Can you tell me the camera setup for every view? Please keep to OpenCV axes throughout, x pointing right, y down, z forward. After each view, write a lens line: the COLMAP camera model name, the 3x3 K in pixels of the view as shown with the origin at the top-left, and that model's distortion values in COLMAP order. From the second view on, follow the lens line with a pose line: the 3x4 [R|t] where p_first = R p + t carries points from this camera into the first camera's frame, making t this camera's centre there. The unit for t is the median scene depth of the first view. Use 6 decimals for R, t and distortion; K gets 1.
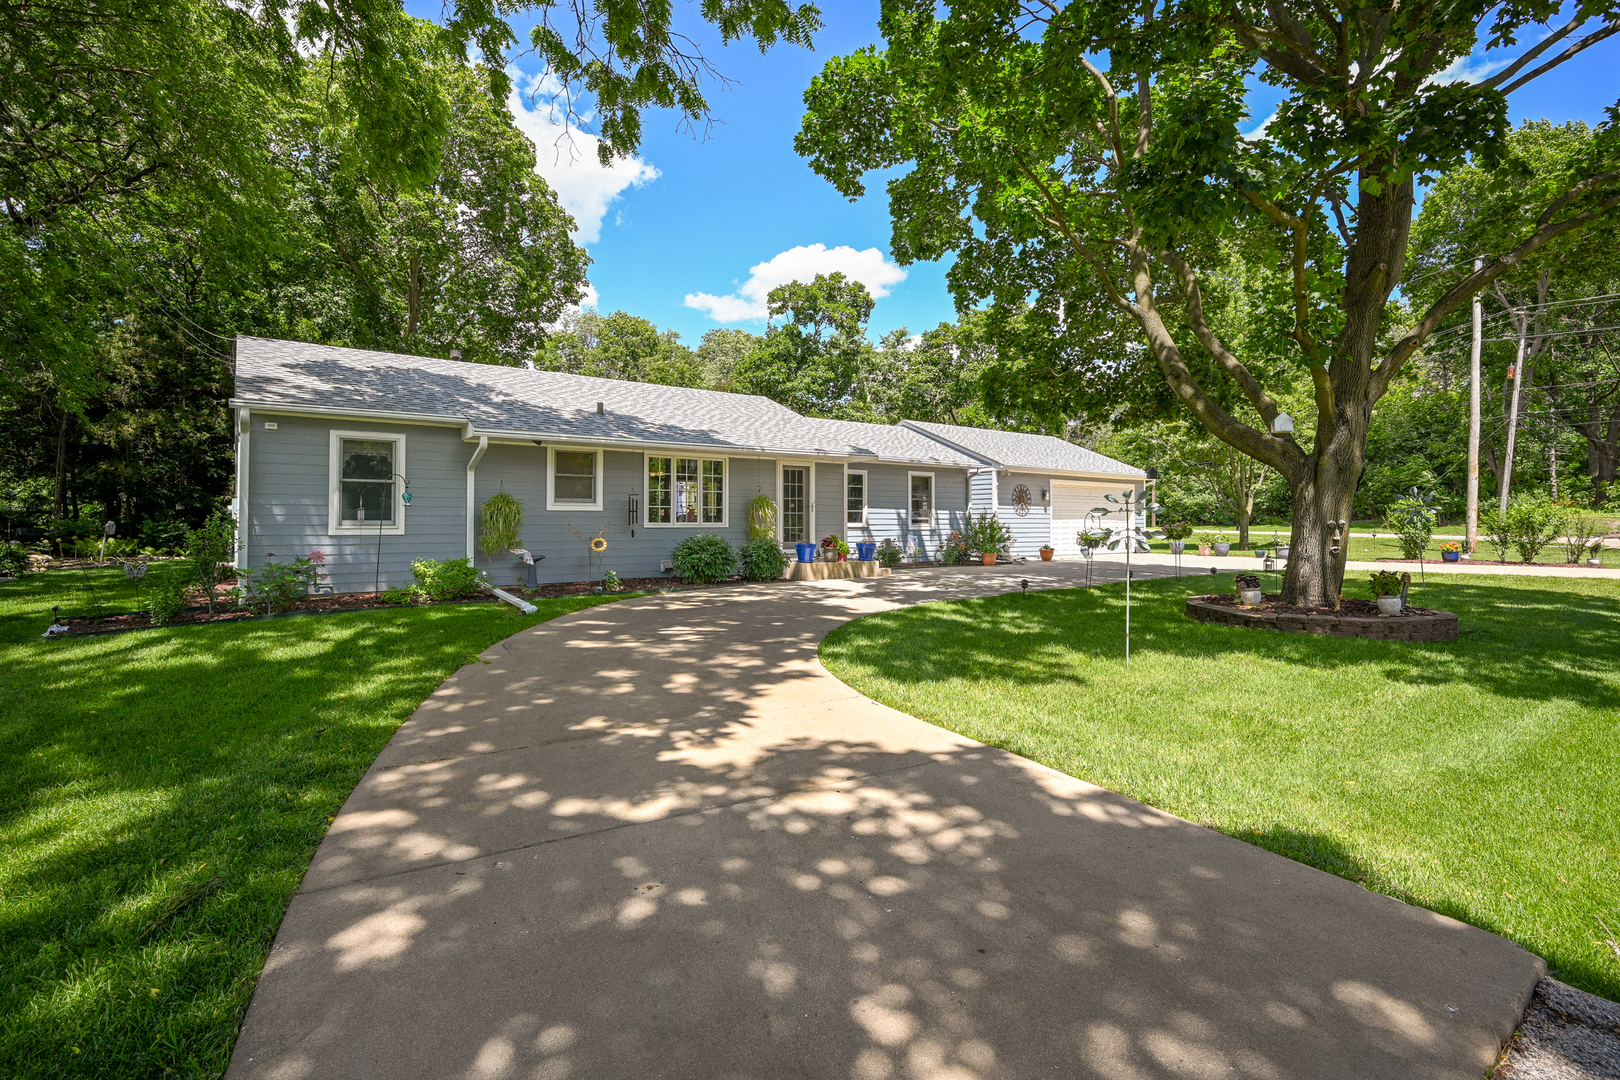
lens RADIAL K [[746.9, 0, 810.0], [0, 746.9, 540.0], [0, 0, 1]] dist [0.001128, 0.000099]
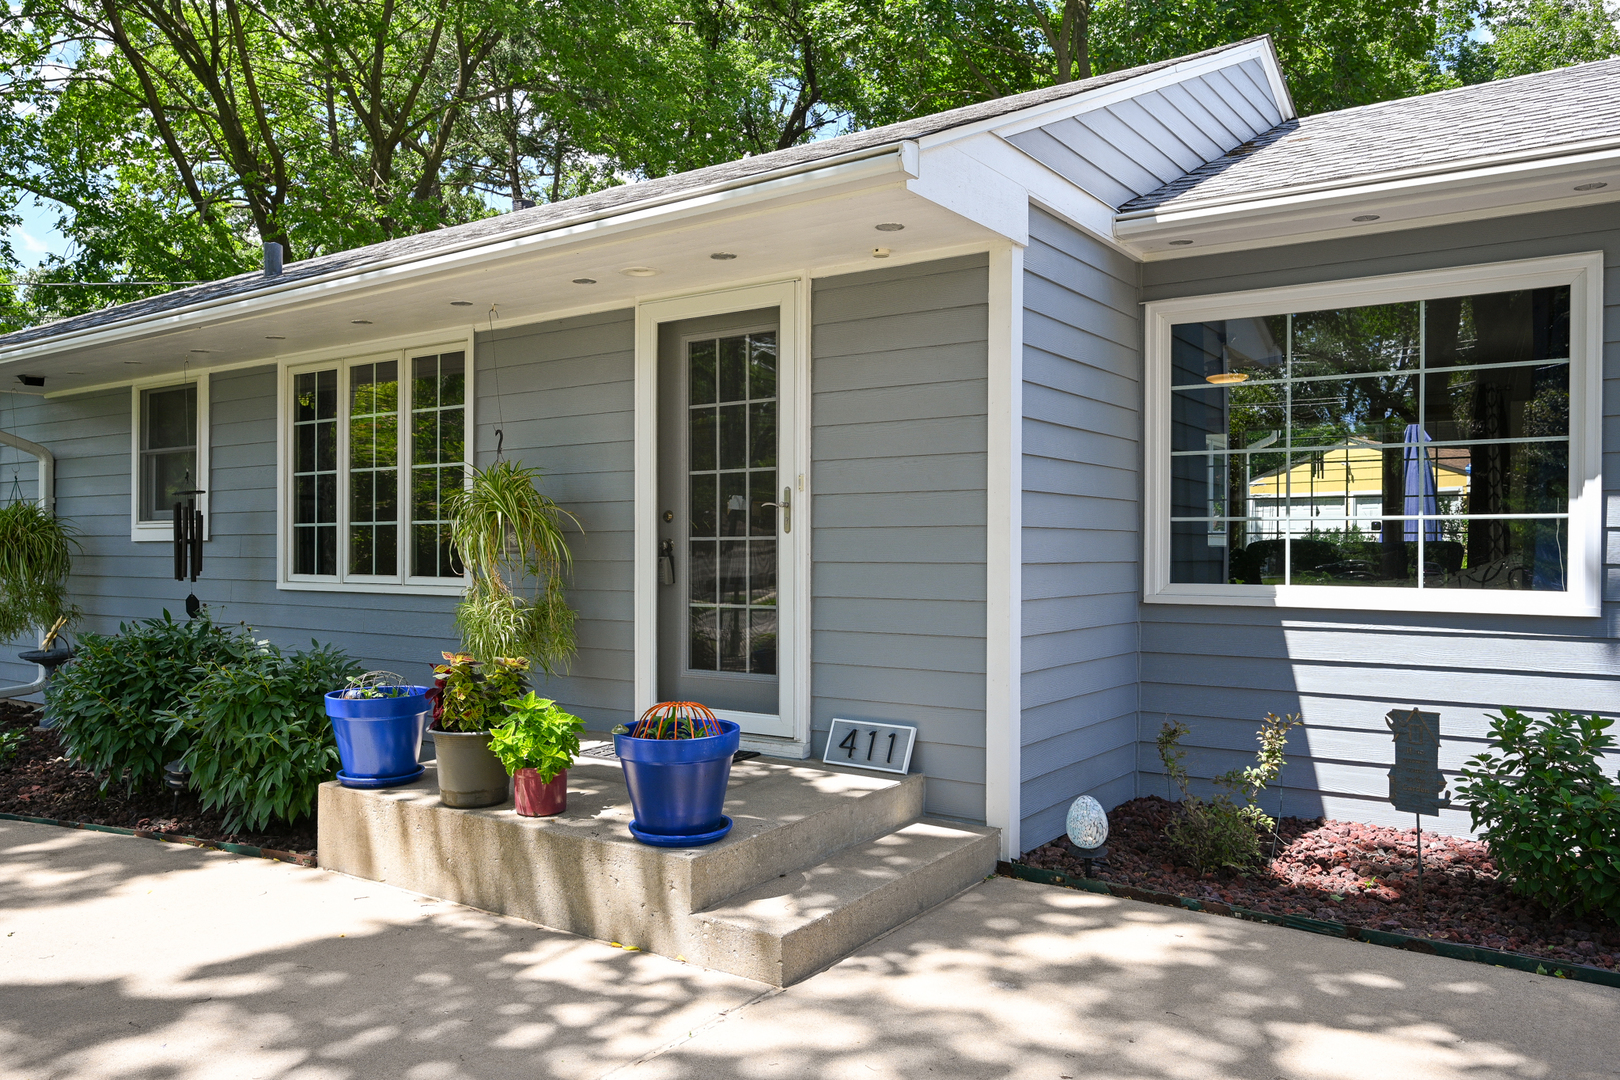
lens RADIAL K [[1194.1, 0, 810.0], [0, 1194.1, 540.0], [0, 0, 1]] dist [-0.001310, -0.000854]
pose [[0.320847, -0.004695, -0.947119, 0.325013], [-0.024175, 0.999621, -0.013145, -0.034752], [0.946822, 0.027115, 0.320612, 0.983820]]
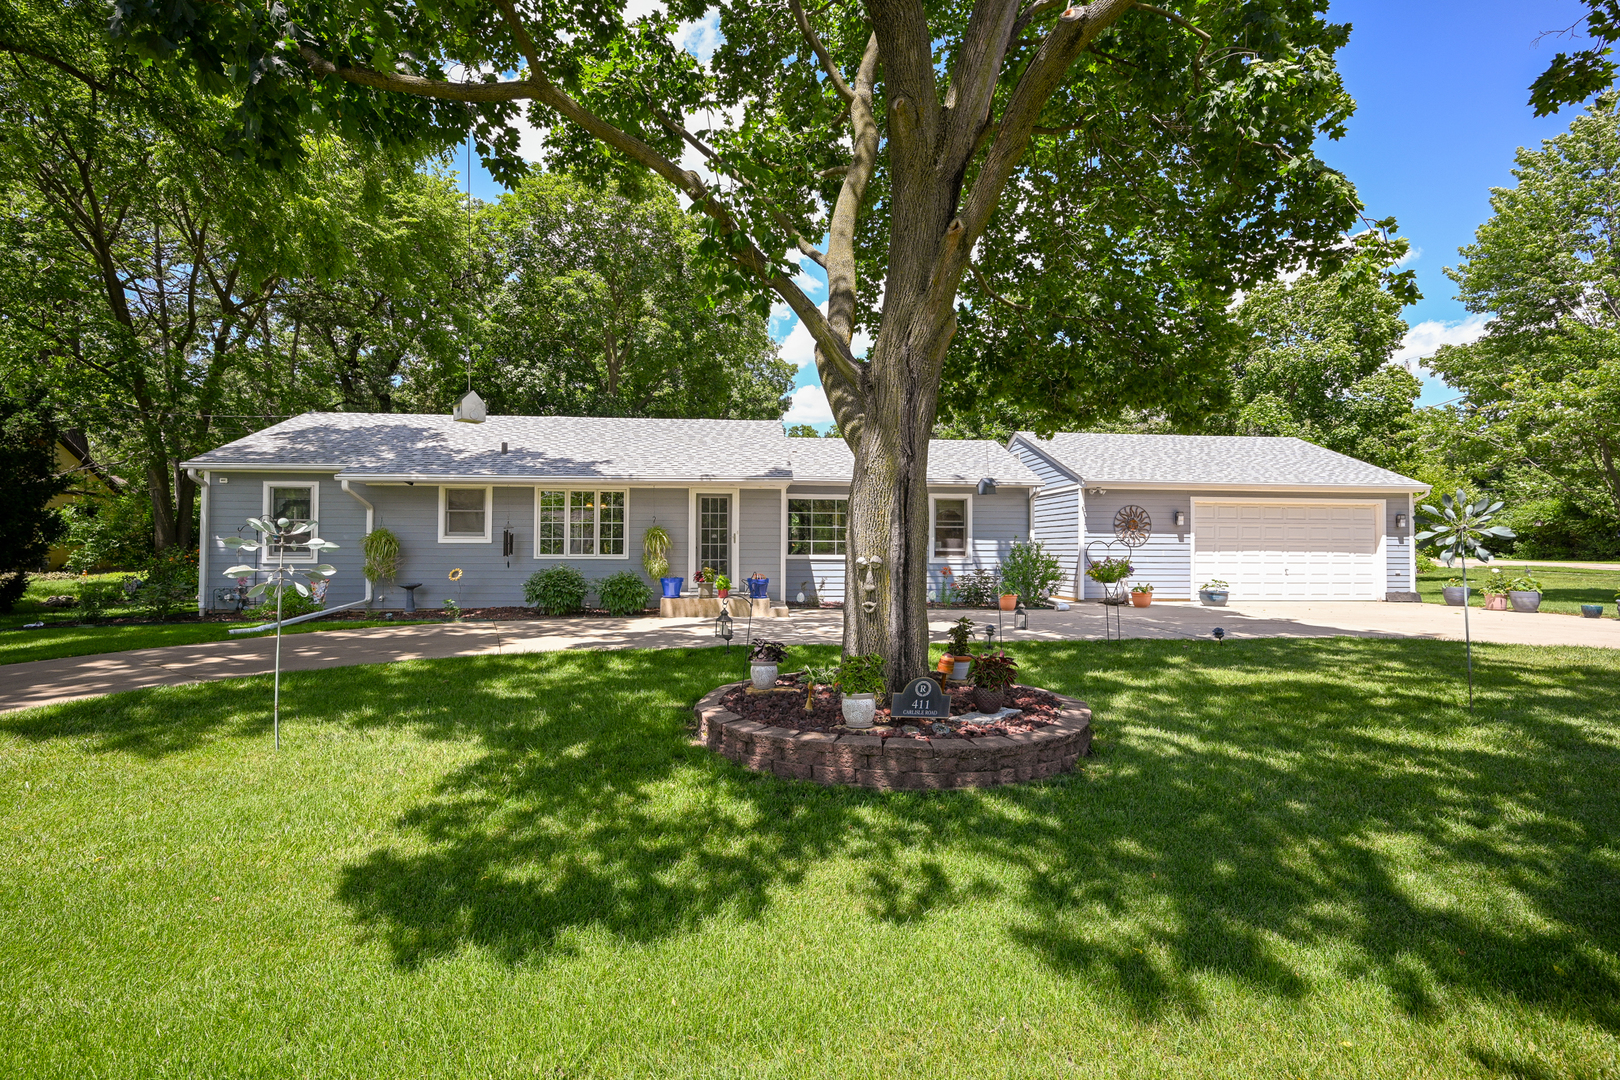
lens RADIAL K [[746.9, 0, 810.0], [0, 746.9, 540.0], [0, 0, 1]] dist [0.001128, 0.000099]
pose [[0.851146, -0.010777, -0.524818, 0.607219], [-0.014037, 0.998964, -0.043279, -0.003207], [0.524741, 0.044204, 0.850113, 0.297180]]
